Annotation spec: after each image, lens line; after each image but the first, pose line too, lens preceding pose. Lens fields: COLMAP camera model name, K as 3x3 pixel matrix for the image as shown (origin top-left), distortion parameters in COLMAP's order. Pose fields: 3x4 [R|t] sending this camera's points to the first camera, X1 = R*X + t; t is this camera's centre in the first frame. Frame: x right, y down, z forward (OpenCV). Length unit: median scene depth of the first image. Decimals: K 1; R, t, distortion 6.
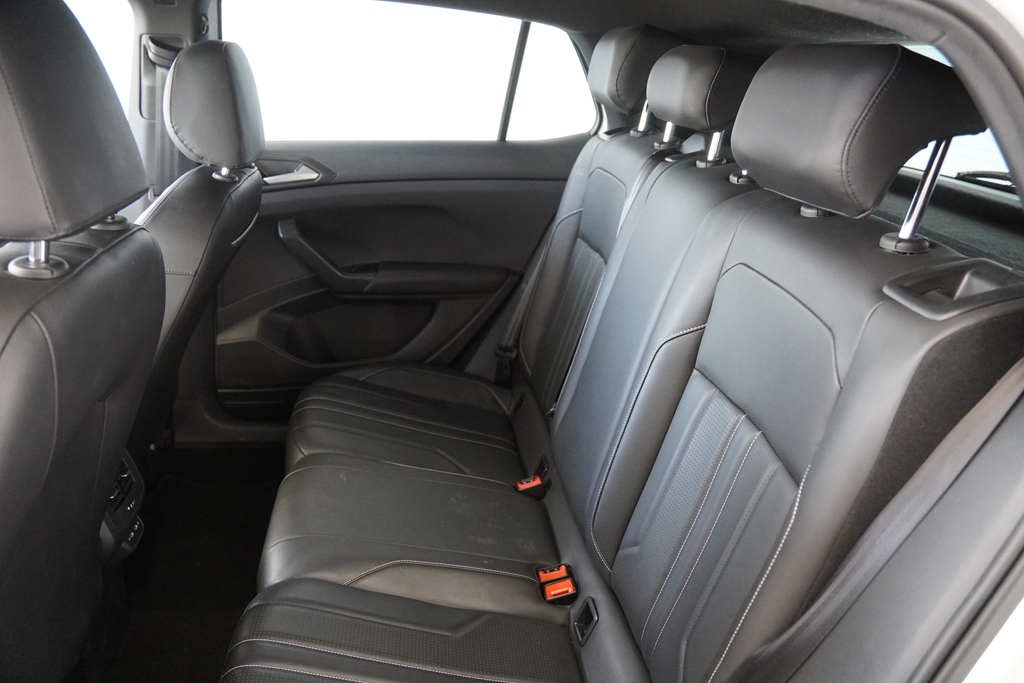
lens RADIAL K [[767.0, 0, 512.0], [0, 767.0, 341.5], [0, 0, 1]] dist [-0.137447, 0.098217]
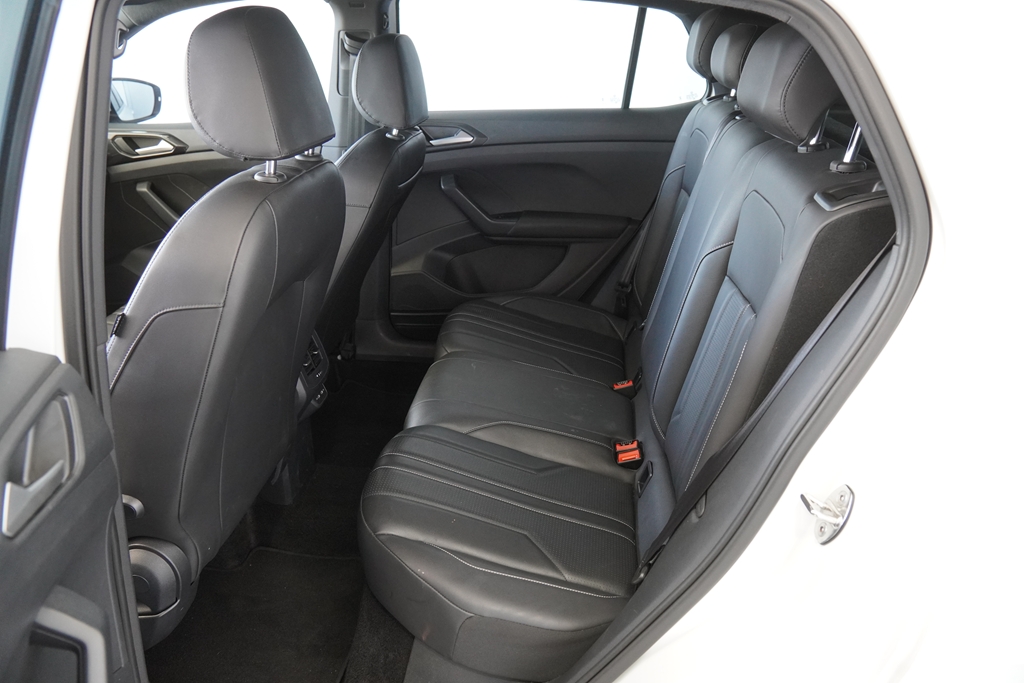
lens RADIAL K [[767.0, 0, 512.0], [0, 767.0, 341.5], [0, 0, 1]] dist [-0.137447, 0.098217]
pose [[0.970539, 0.044657, -0.236770, 0.137017], [-0.038514, 0.998792, 0.030510, 0.085181], [0.237846, -0.020493, 0.971087, -0.235704]]
